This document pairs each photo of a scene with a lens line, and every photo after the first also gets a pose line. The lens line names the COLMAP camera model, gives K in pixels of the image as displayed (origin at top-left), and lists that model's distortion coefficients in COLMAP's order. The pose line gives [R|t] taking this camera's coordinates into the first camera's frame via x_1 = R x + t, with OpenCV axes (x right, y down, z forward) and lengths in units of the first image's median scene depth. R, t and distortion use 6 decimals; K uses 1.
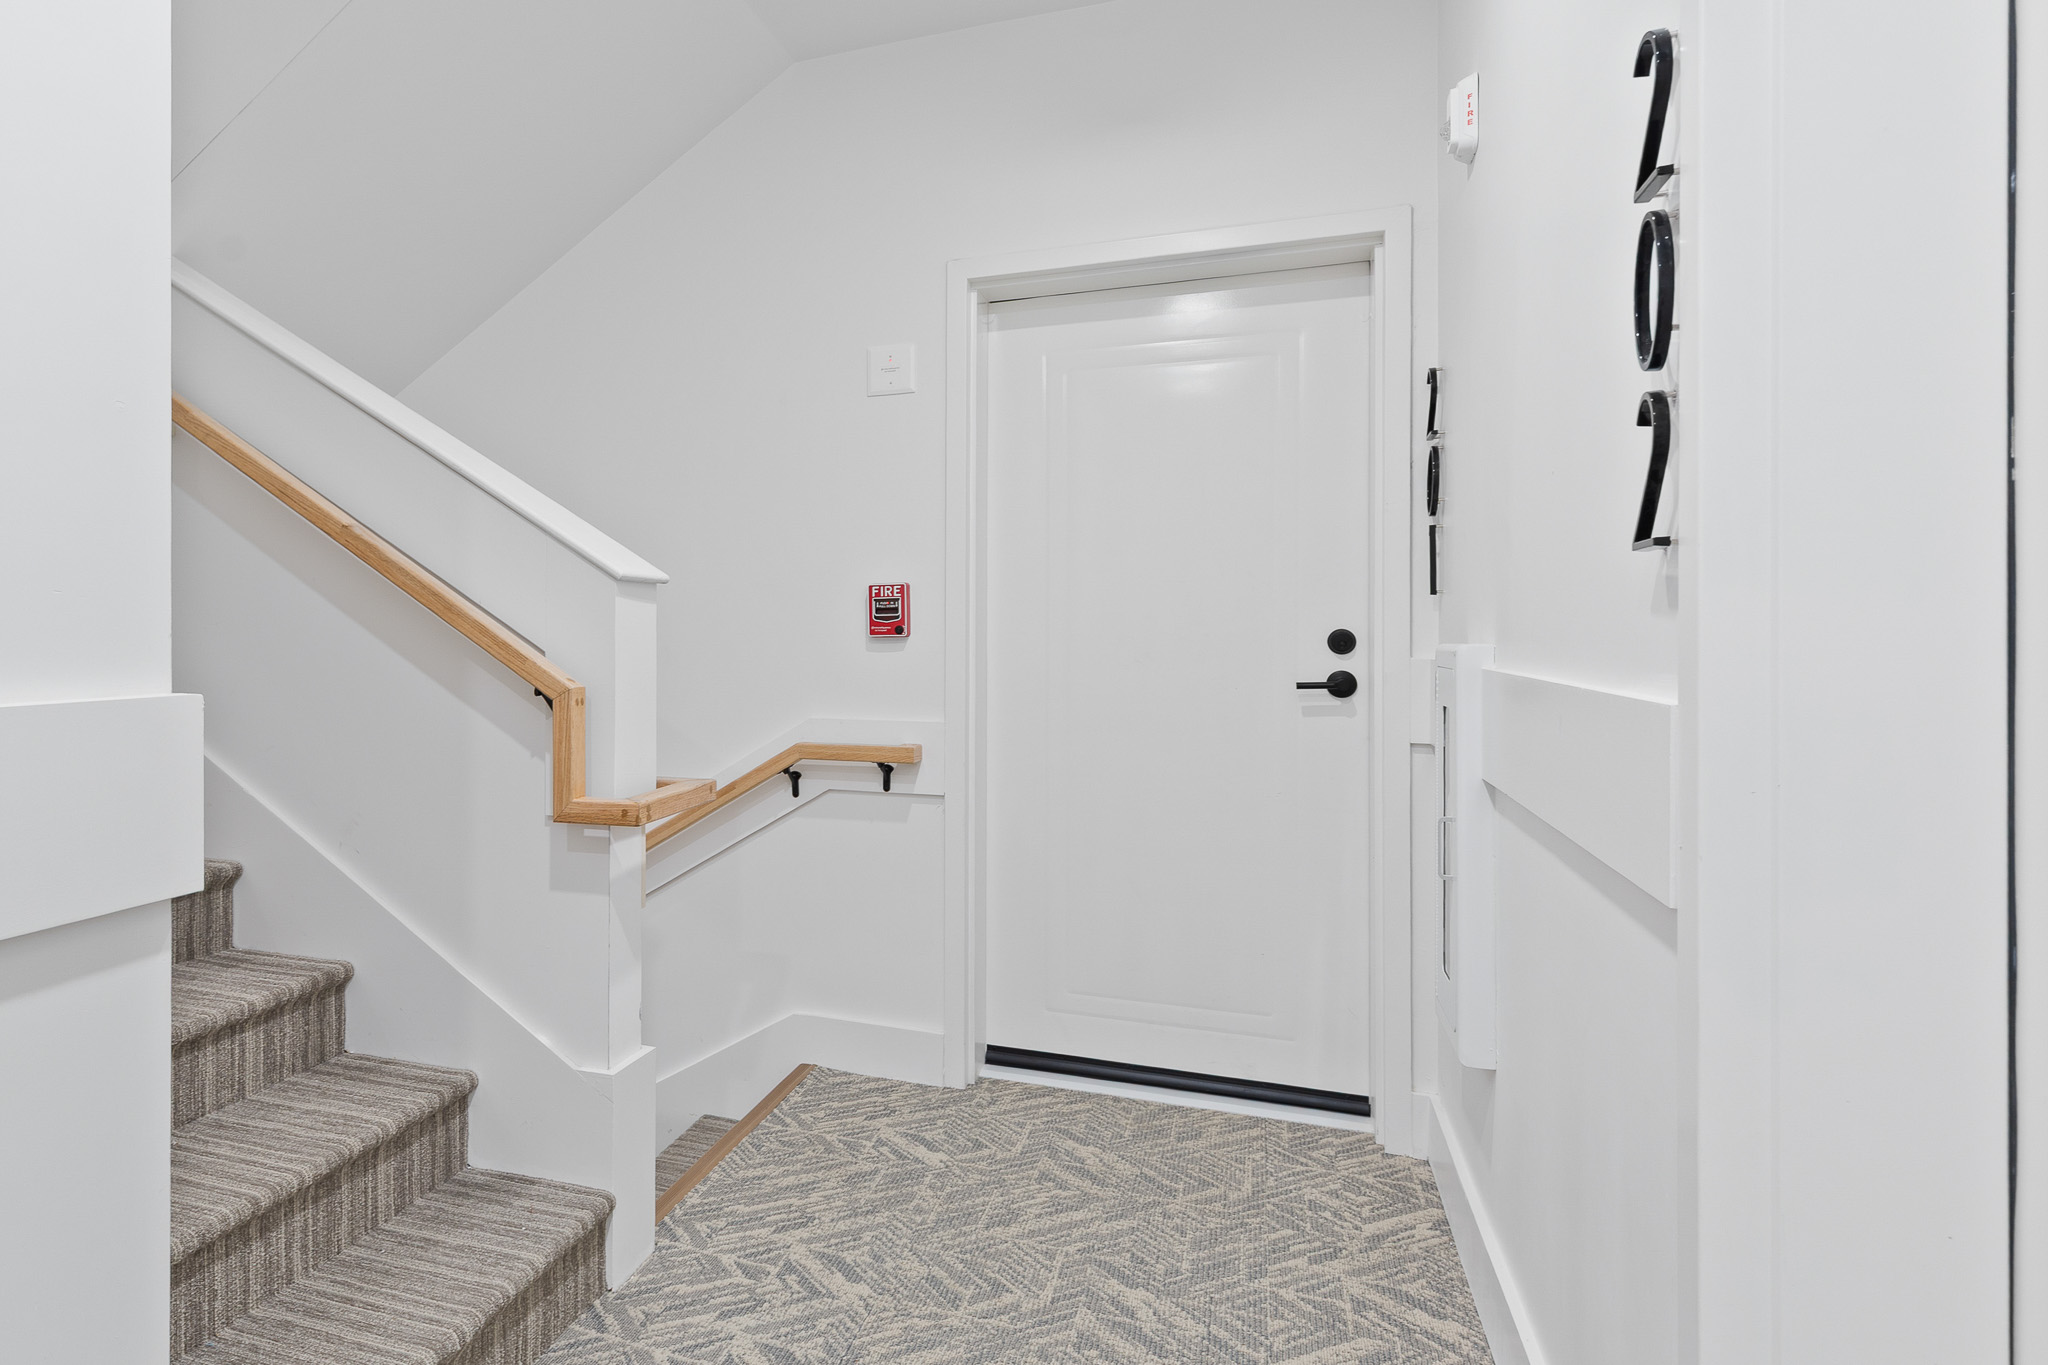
lens RADIAL K [[1003.7, 0, 937.0], [0, 1003.7, 671.1], [0, 0, 1]] dist [-0.001661, -0.001463]
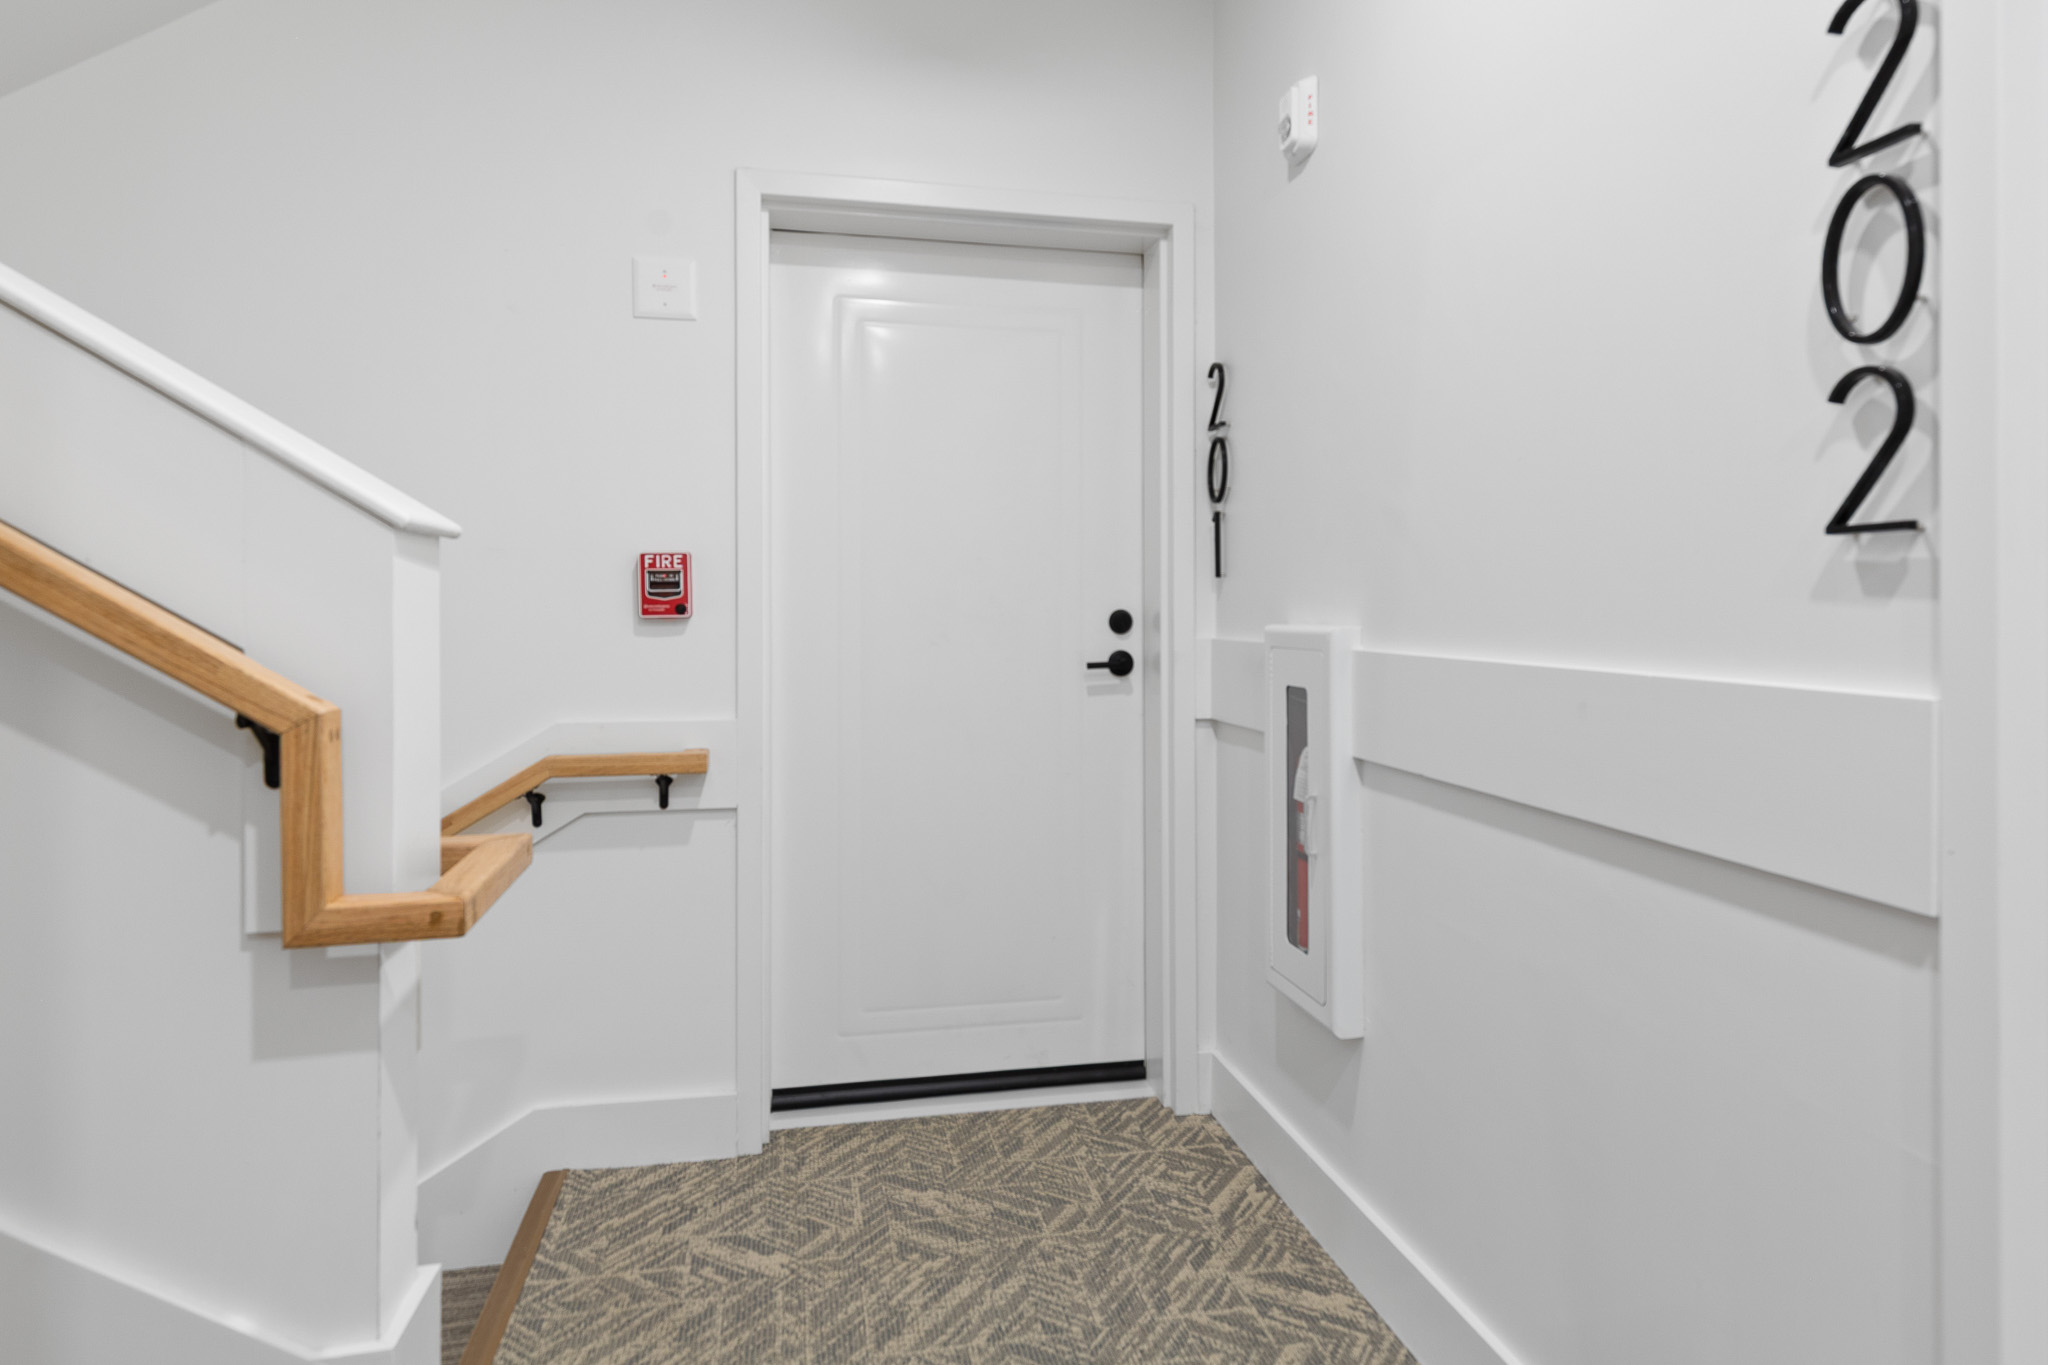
lens RADIAL K [[966.6, 0, 1023.5], [0, 966.6, 642.0], [0, 0, 1]] dist [0.004605, -0.000225]
pose [[0.897390, -0.011513, 0.441088, -0.139988], [0.013621, 0.999906, -0.001615, -0.009814], [-0.441028, 0.007457, 0.897462, 0.181496]]
